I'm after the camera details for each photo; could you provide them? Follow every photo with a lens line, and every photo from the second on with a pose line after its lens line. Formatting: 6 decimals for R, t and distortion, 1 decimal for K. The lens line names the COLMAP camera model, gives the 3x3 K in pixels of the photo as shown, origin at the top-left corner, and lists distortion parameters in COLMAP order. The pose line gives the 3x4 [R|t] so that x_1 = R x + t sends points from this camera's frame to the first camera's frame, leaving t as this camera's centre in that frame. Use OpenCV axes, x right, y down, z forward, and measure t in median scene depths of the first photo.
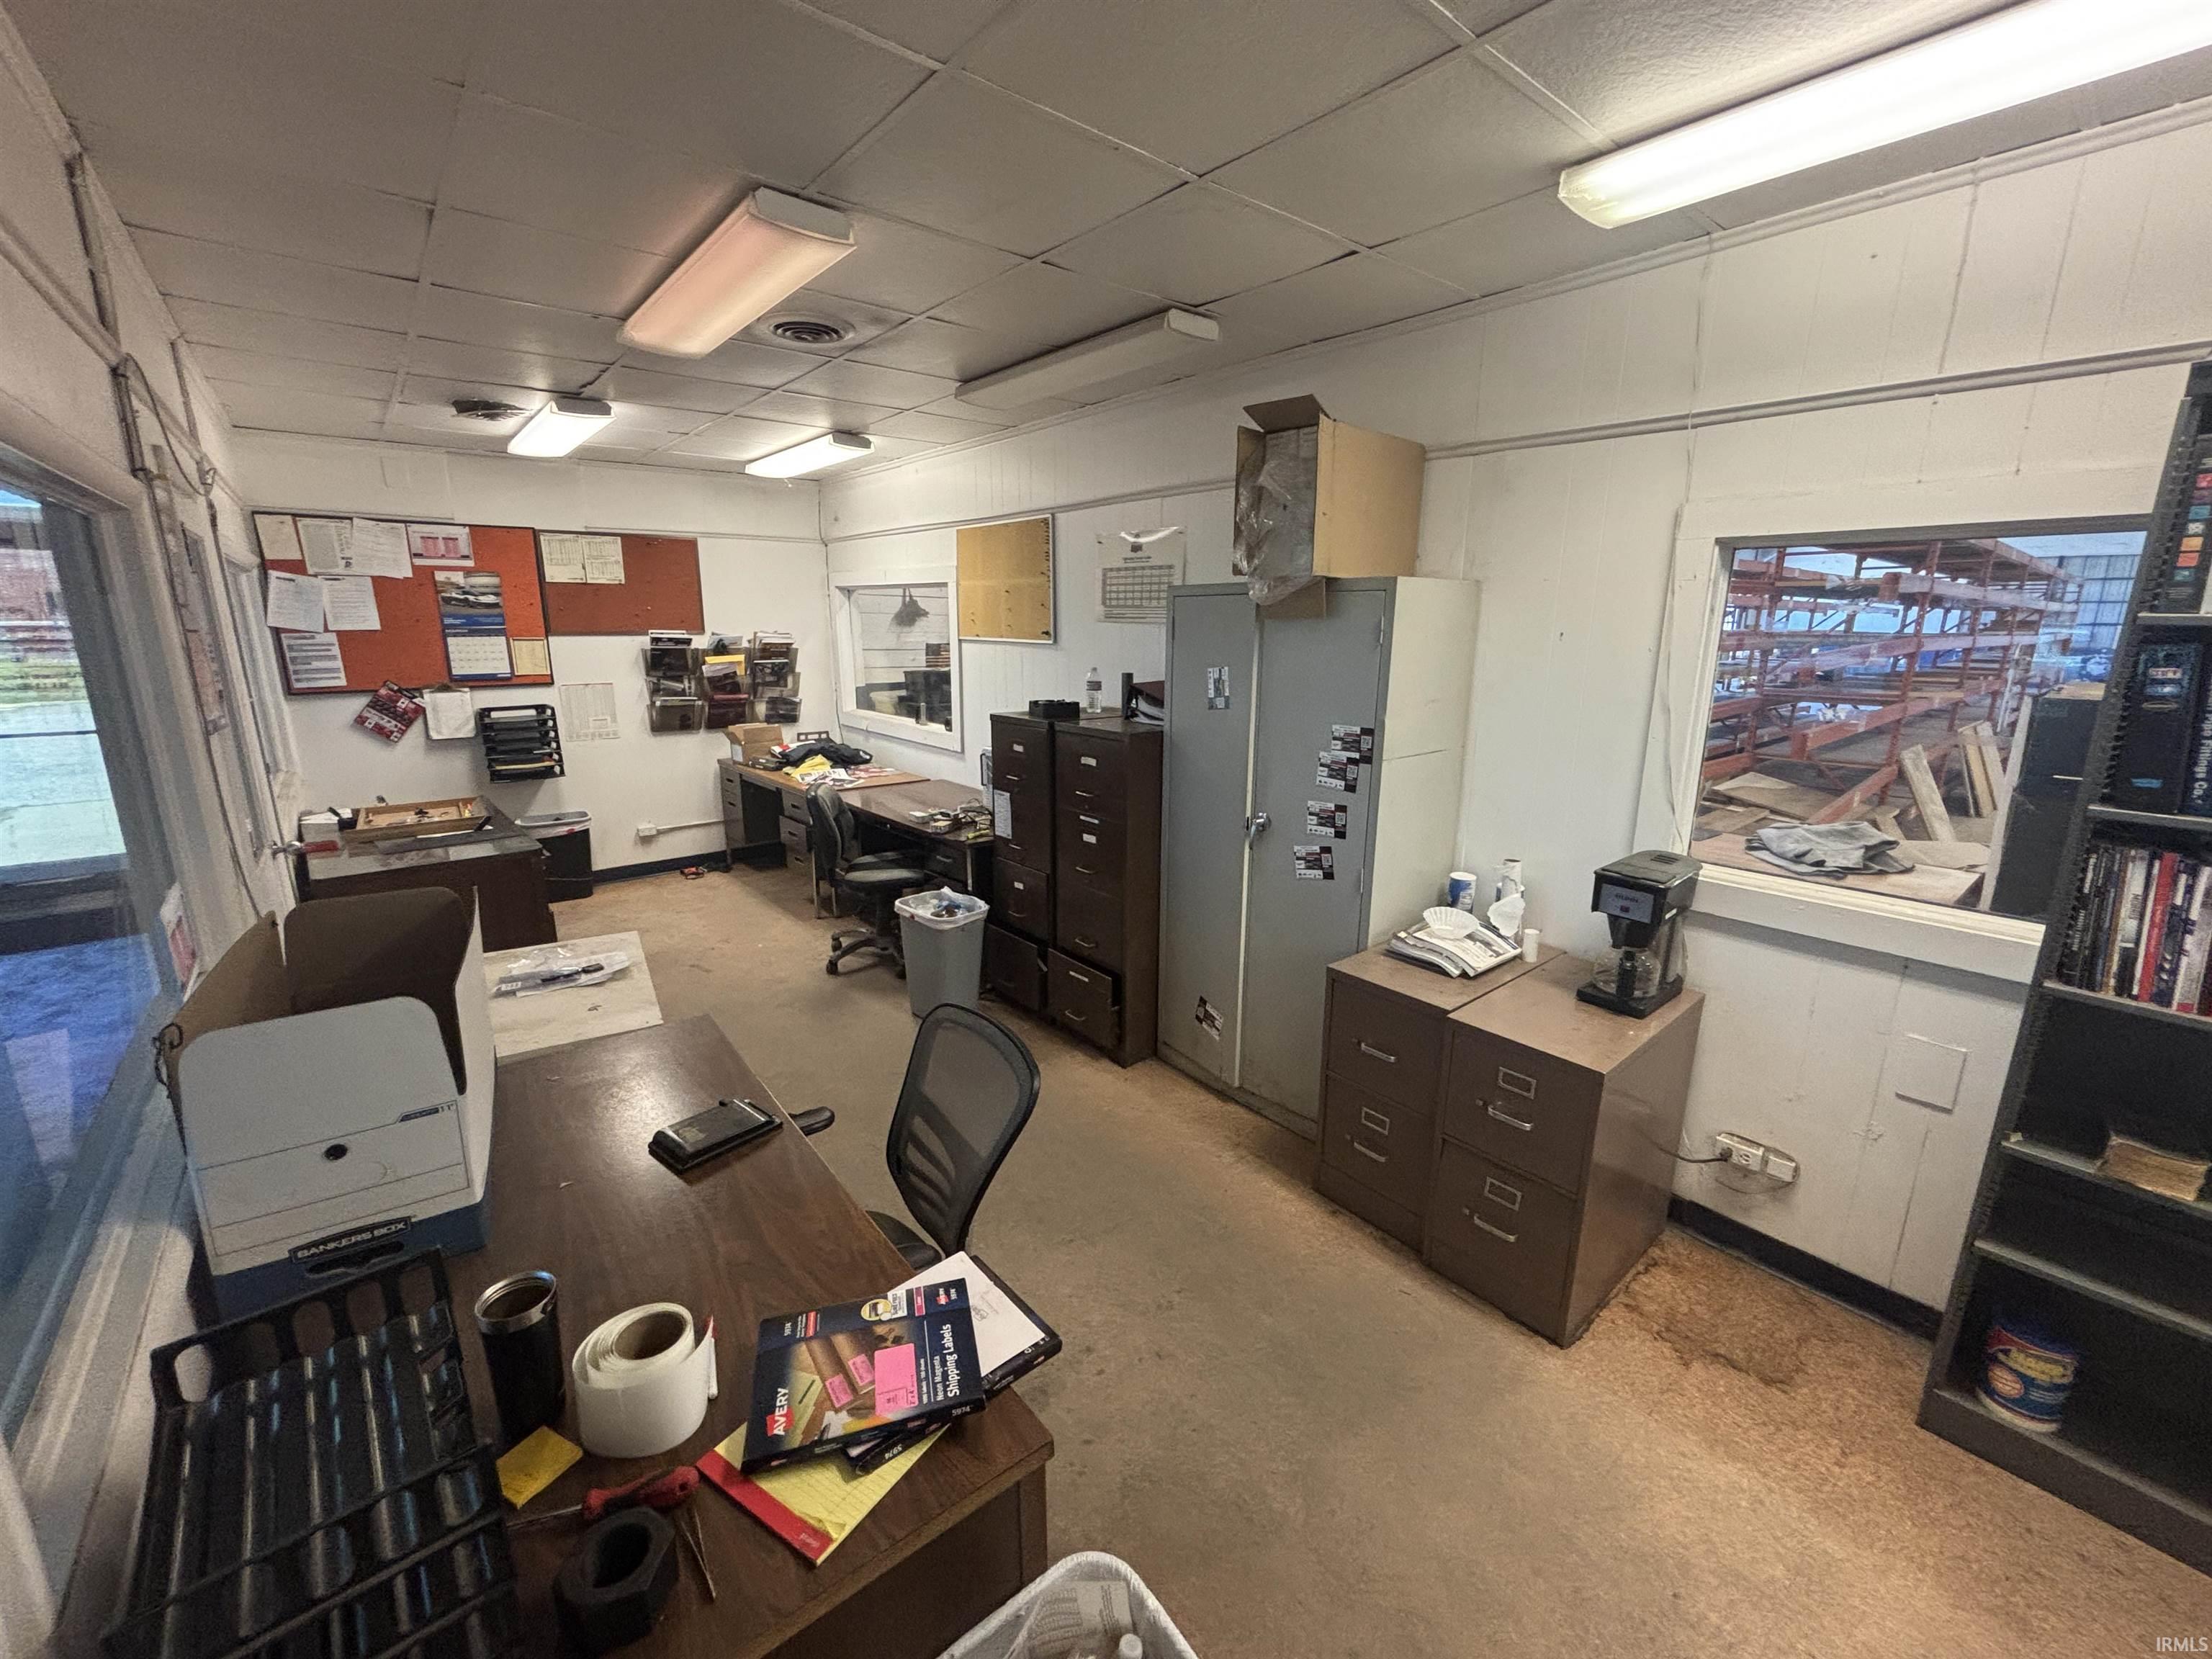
lens RADIAL K [[893.4, 0, 1105.2], [0, 893.4, 826.1], [0, 0, 1]] dist [-0.001937, -0.000511]
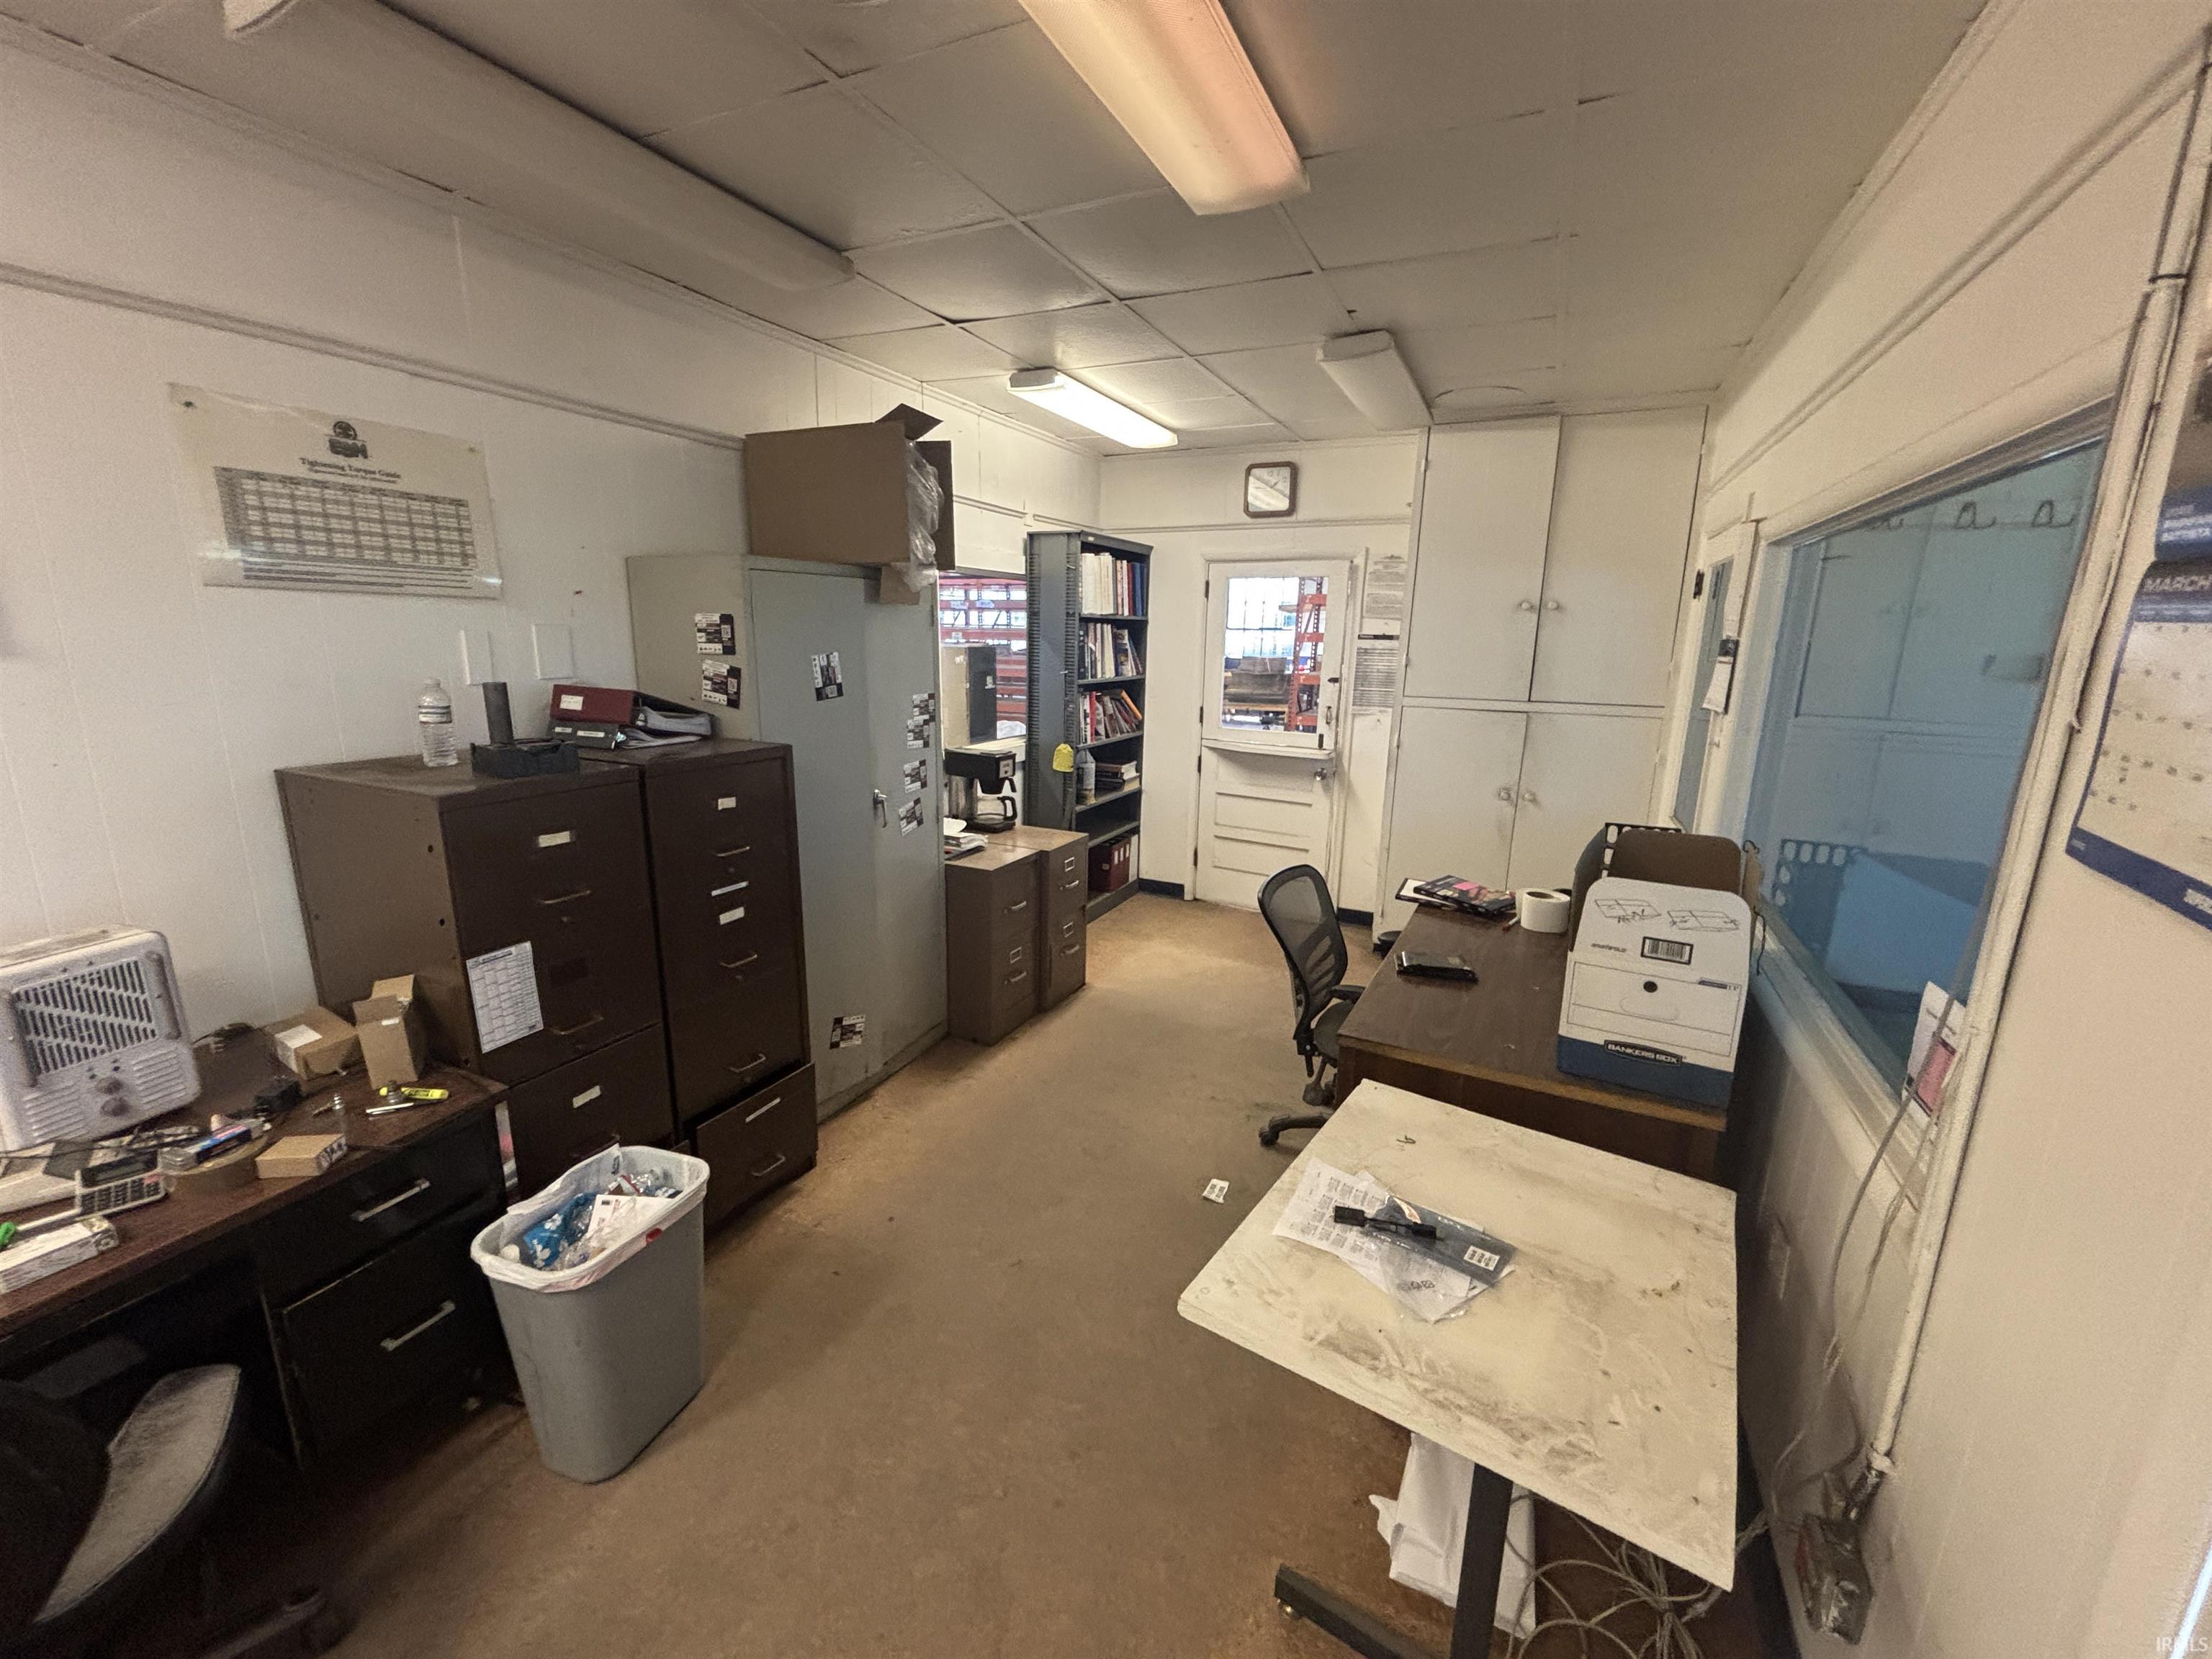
lens RADIAL K [[893.4, 0, 1102.2], [0, 893.4, 828.9], [0, 0, 1]] dist [-0.001937, -0.000511]
pose [[-0.414415, -0.206855, 0.886268, -0.905536], [0.187695, 0.933465, 0.305636, -0.253776], [-0.890523, 0.293008, -0.348016, 1.195280]]
